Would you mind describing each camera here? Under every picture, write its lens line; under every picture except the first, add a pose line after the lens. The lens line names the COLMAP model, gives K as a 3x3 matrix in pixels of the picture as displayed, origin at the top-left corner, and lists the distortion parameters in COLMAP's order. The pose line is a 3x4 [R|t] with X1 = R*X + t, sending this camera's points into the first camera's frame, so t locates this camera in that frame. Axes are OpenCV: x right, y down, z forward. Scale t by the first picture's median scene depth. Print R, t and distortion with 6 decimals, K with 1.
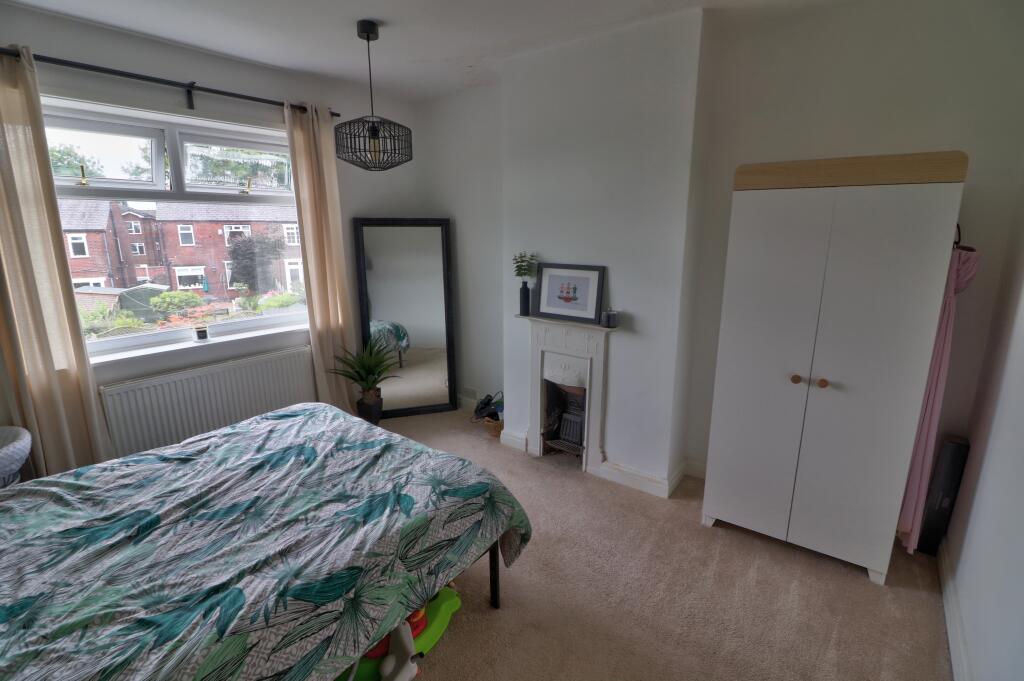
lens RADIAL K [[477.1, 0, 521.4], [0, 477.1, 337.7], [0, 0, 1]] dist [-0.013452, -0.007745]
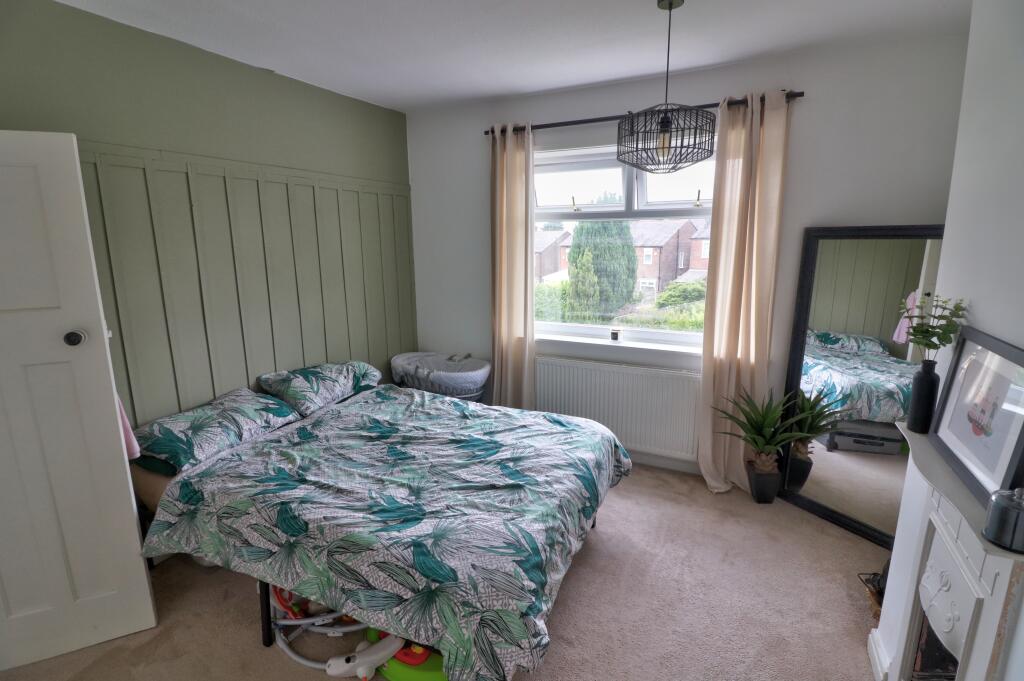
lens RADIAL K [[477.1, 0, 525.0], [0, 477.1, 336.7], [0, 0, 1]] dist [-0.013452, -0.007745]
pose [[0.185439, 0.190472, -0.964019, 0.603117], [-0.210244, 0.966008, 0.150422, -0.206777], [0.959901, 0.174785, 0.219181, 0.855337]]
